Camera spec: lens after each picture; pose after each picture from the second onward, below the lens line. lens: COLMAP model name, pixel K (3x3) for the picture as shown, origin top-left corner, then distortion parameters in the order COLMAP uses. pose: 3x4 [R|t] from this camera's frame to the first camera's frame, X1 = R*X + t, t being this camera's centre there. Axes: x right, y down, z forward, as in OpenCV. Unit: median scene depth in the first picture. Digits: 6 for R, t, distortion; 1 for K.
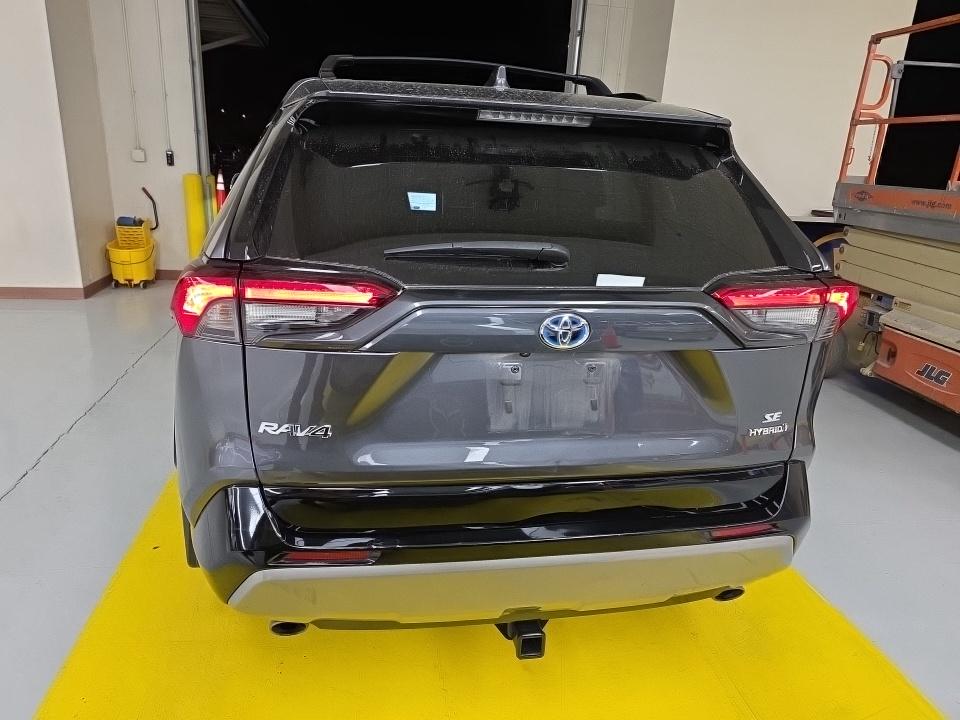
lens RADIAL K [[634.1, 0, 475.5], [0, 634.1, 361.8], [0, 0, 1]] dist [0.018457, -0.011375]
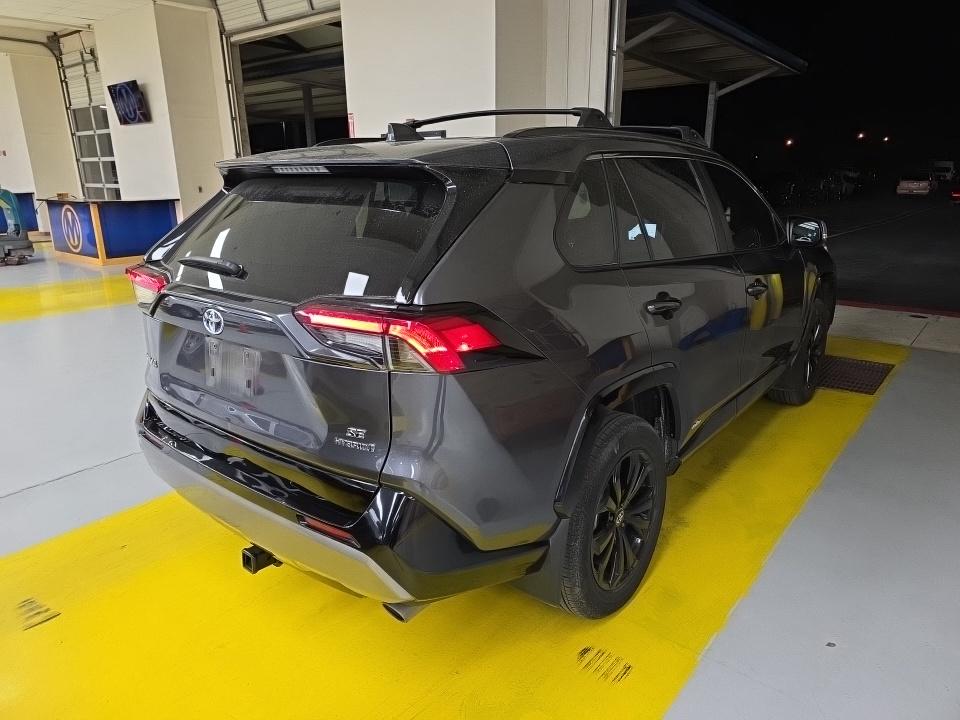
lens RADIAL K [[634.1, 0, 476.2], [0, 634.1, 356.6], [0, 0, 1]] dist [0.018457, -0.011375]
pose [[0.659912, 0.151521, -0.735905, 1.366496], [-0.192021, 0.980939, 0.029781, -0.108714], [0.726391, 0.121656, 0.676429, 0.409180]]
